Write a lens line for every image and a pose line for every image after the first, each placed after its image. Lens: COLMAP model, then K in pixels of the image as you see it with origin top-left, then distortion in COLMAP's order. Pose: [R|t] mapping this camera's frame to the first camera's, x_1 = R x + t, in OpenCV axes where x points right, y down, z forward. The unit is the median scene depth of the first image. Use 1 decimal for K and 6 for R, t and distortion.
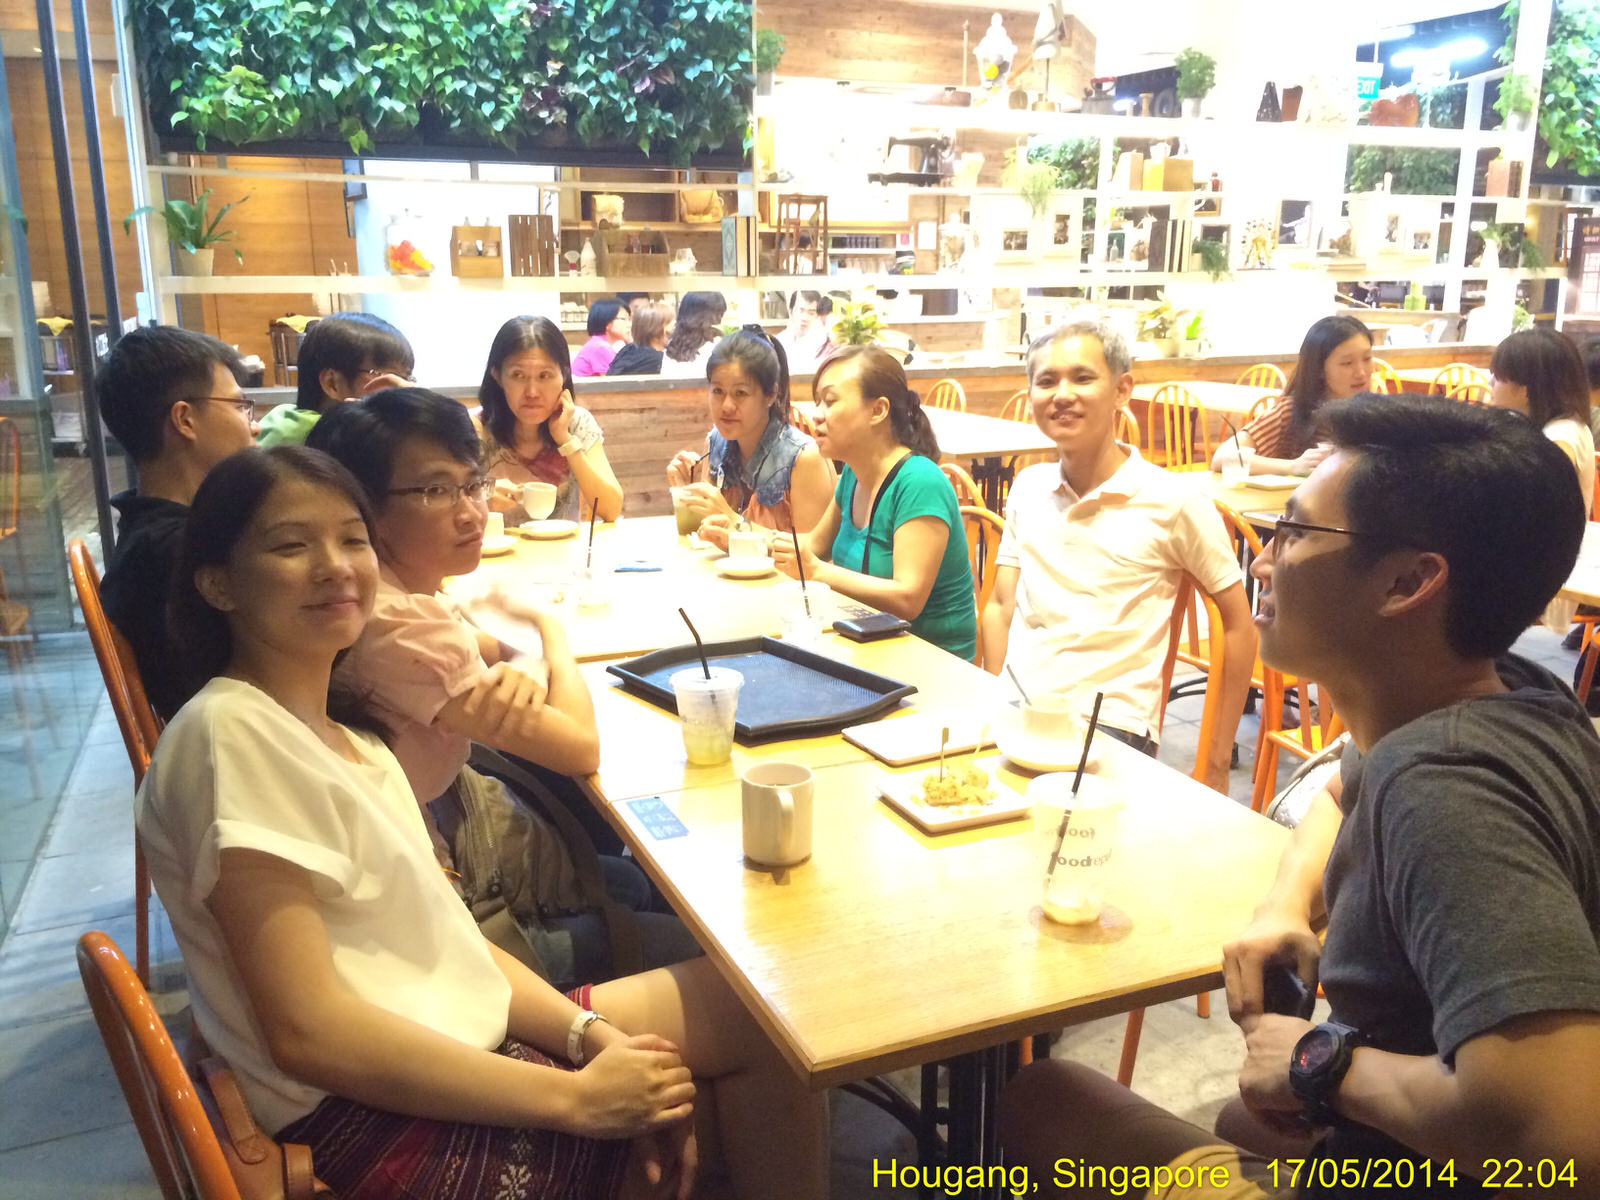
lens RADIAL K [[1387.9, 0, 802.1], [0, 1387.9, 595.9], [0, 0, 1]] dist [0.092276, -0.131190]
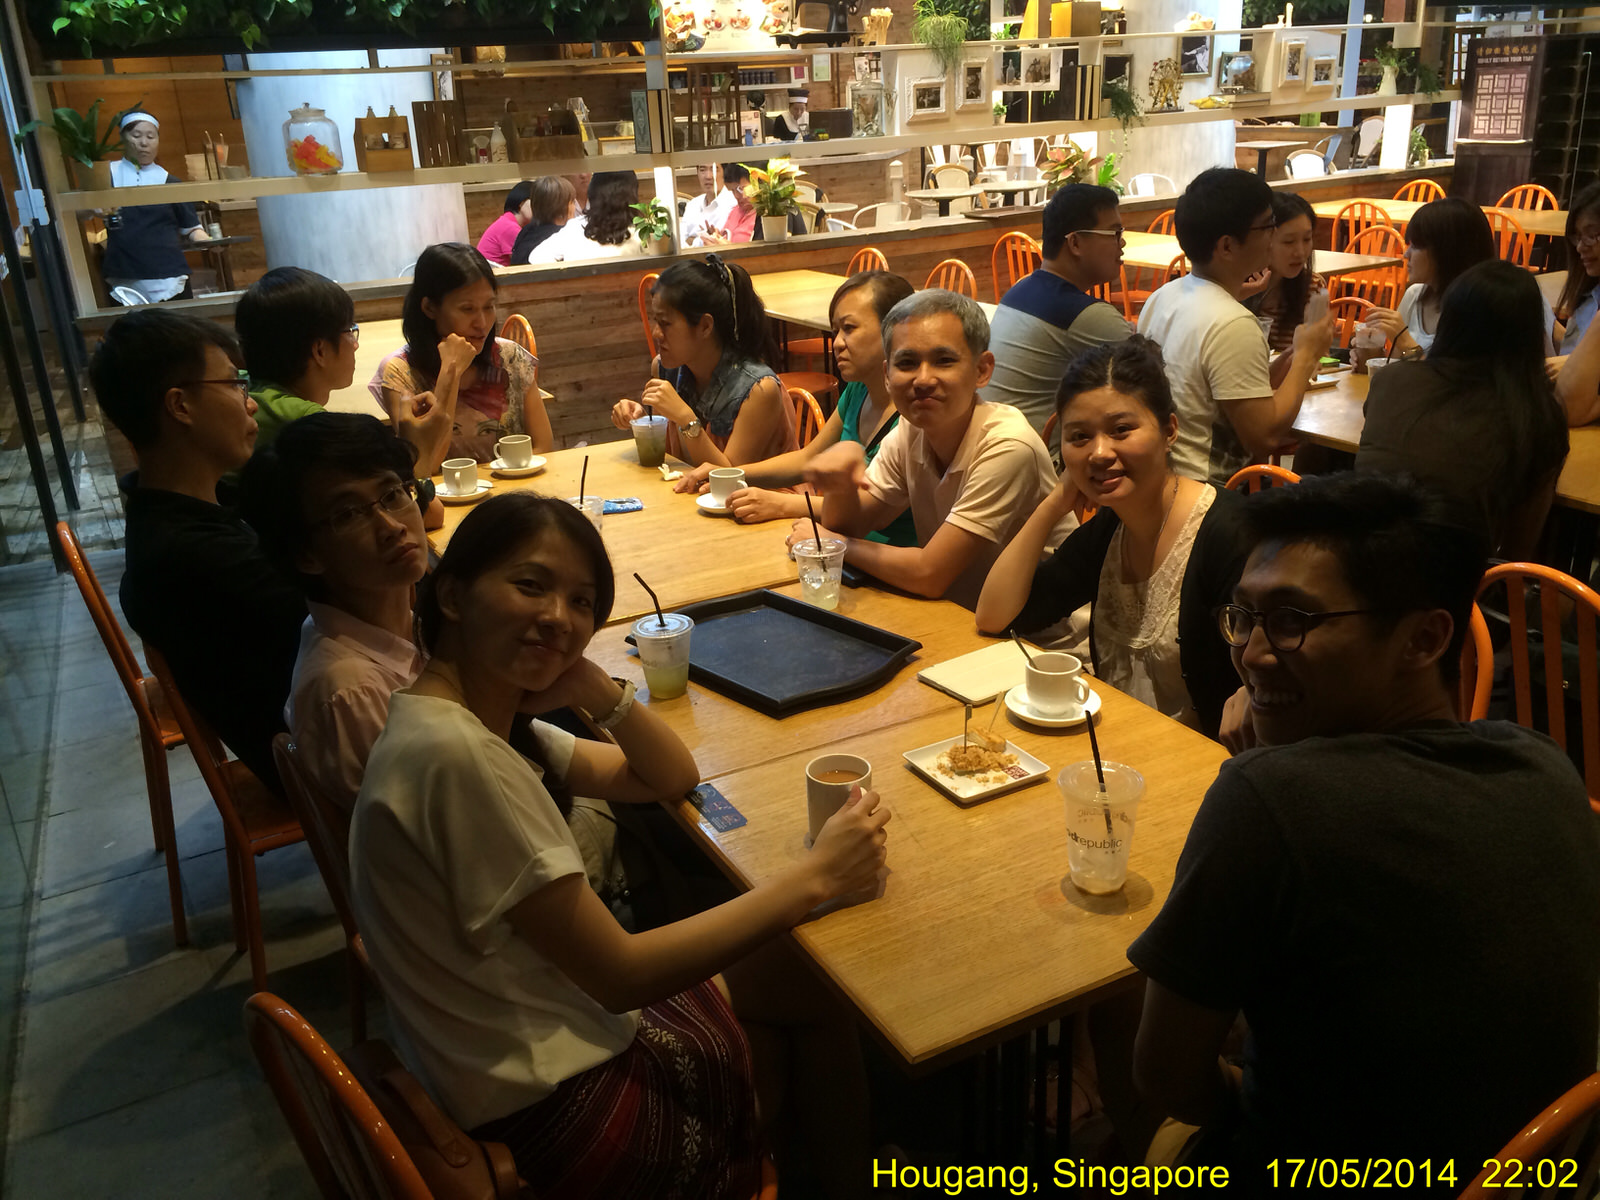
lens RADIAL K [[1387.7, 0, 803.2], [0, 1387.7, 594.9], [0, 0, 1]] dist [0.090489, -0.124093]
pose [[0.995594, -0.069141, 0.063343, -0.027086], [0.060910, 0.990442, 0.123751, -0.040707], [-0.071294, -0.119348, 0.990290, -0.021439]]
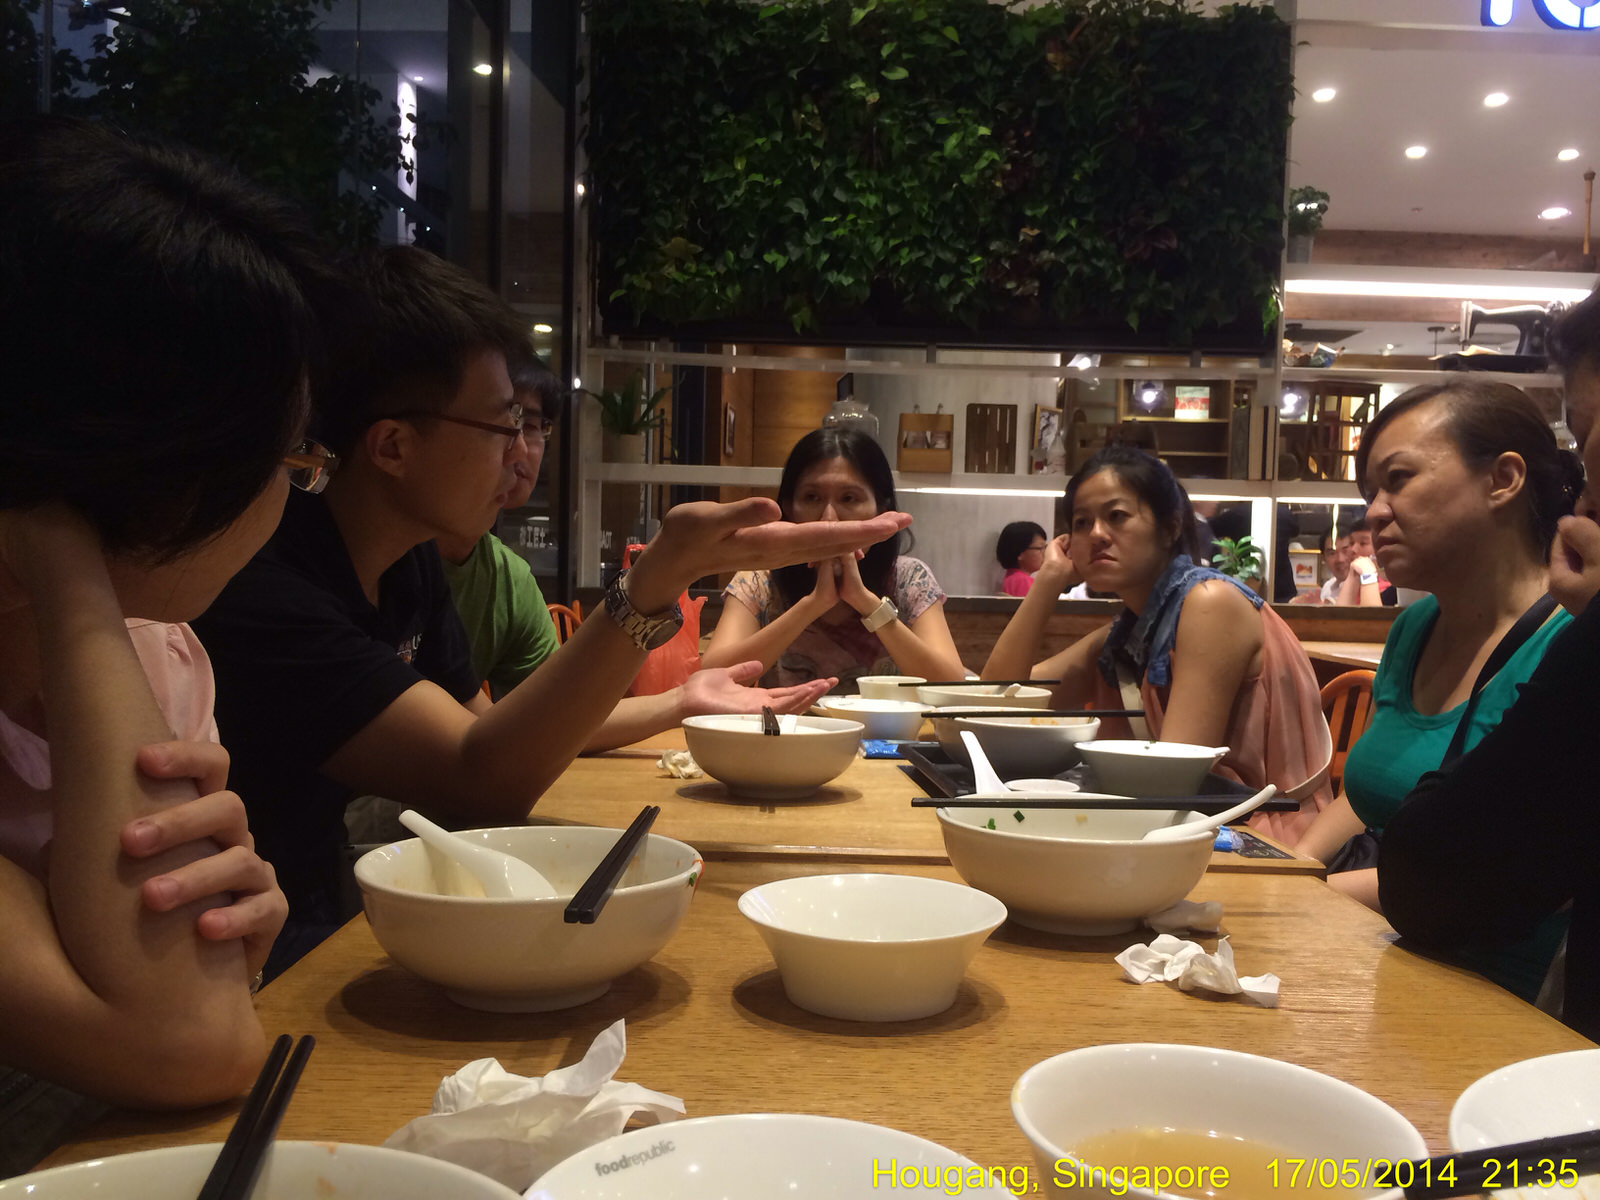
lens RADIAL K [[1387.7, 0, 803.2], [0, 1387.7, 594.9], [0, 0, 1]] dist [0.090489, -0.124093]
pose [[0.917254, 0.035794, -0.396692, 0.043296], [-0.118991, 0.975098, -0.187152, 0.014109], [0.380114, 0.218868, 0.898671, 0.229321]]
